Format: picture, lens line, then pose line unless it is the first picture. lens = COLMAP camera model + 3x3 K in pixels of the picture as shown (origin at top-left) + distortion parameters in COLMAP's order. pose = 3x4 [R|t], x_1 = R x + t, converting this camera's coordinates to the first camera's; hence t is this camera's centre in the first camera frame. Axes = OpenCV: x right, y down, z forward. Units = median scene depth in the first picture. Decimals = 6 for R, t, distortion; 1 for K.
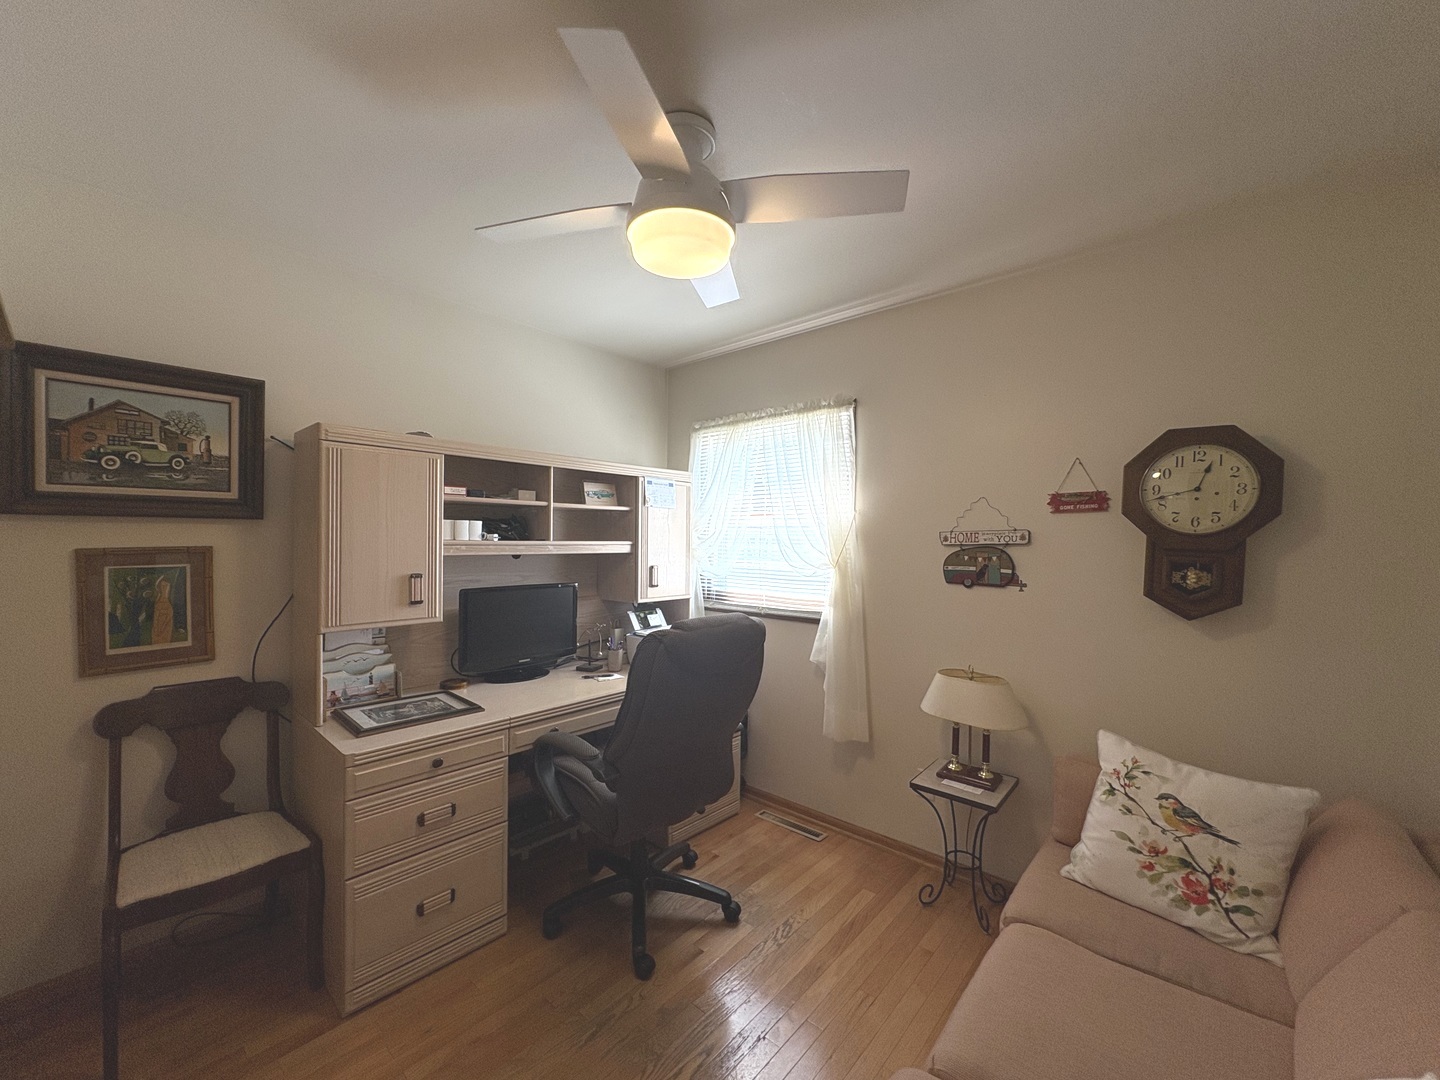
lens RADIAL K [[572.7, 0, 717.1], [0, 572.7, 541.1], [0, 0, 1]] dist [0.000113, 0.000658]
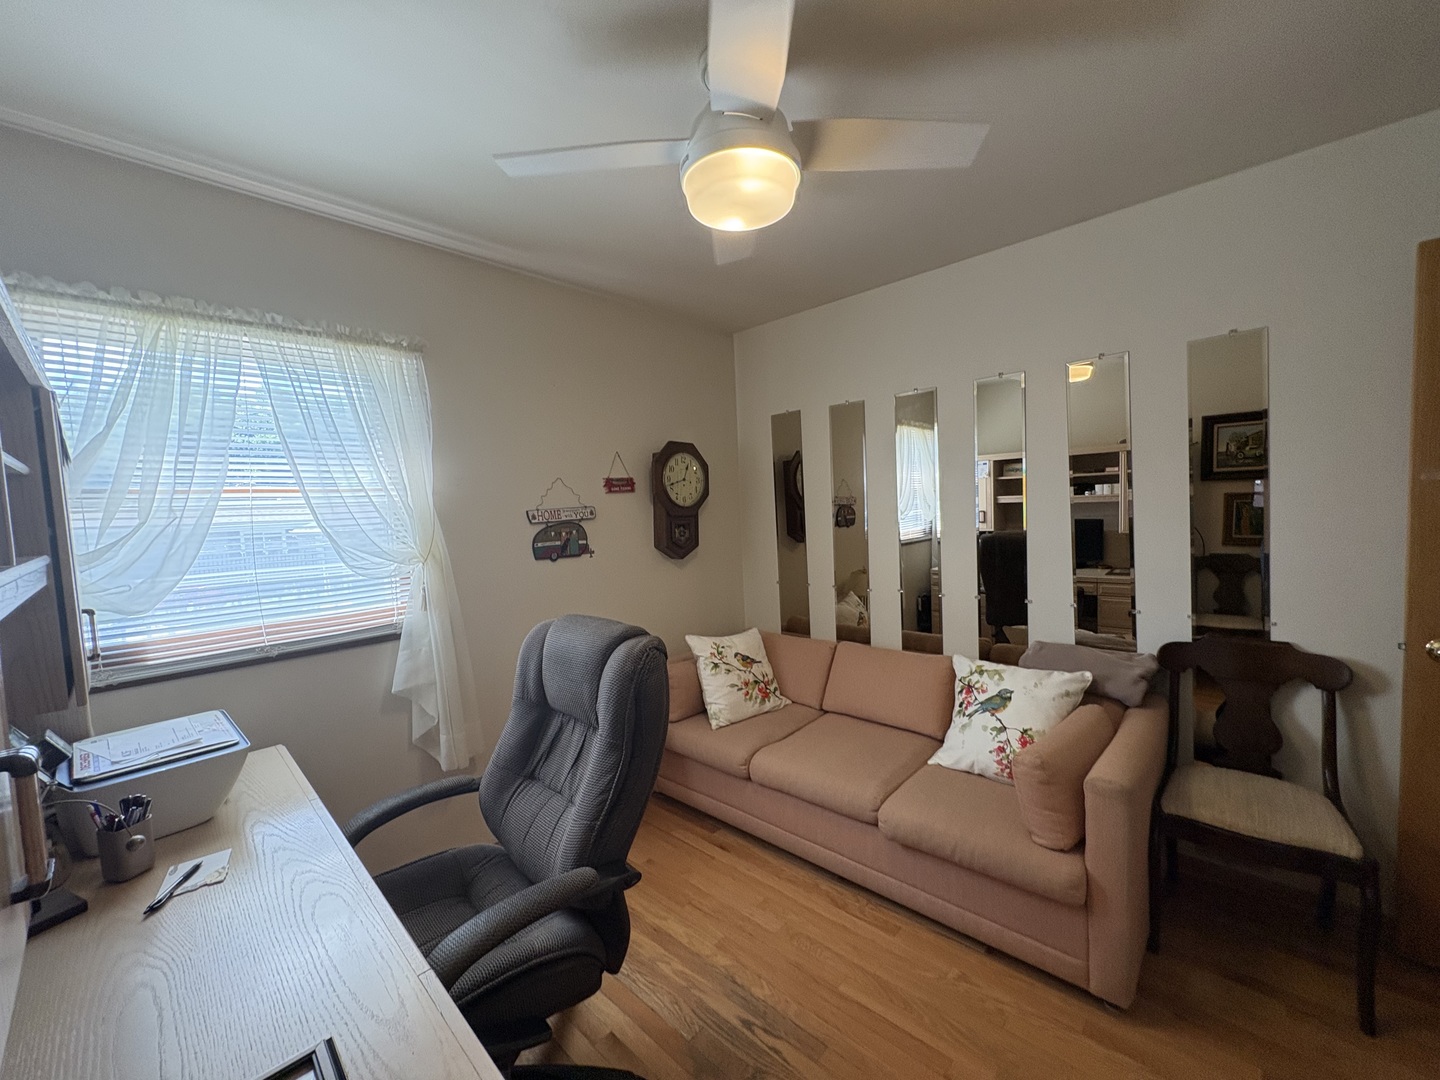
lens RADIAL K [[572.7, 0, 717.4], [0, 572.7, 542.5], [0, 0, 1]] dist [0.000113, 0.000658]
pose [[0.036661, -0.074642, 0.996536, -0.669118], [0.043856, 0.996366, 0.073015, -0.020860], [-0.998365, 0.041027, 0.039801, 0.684496]]
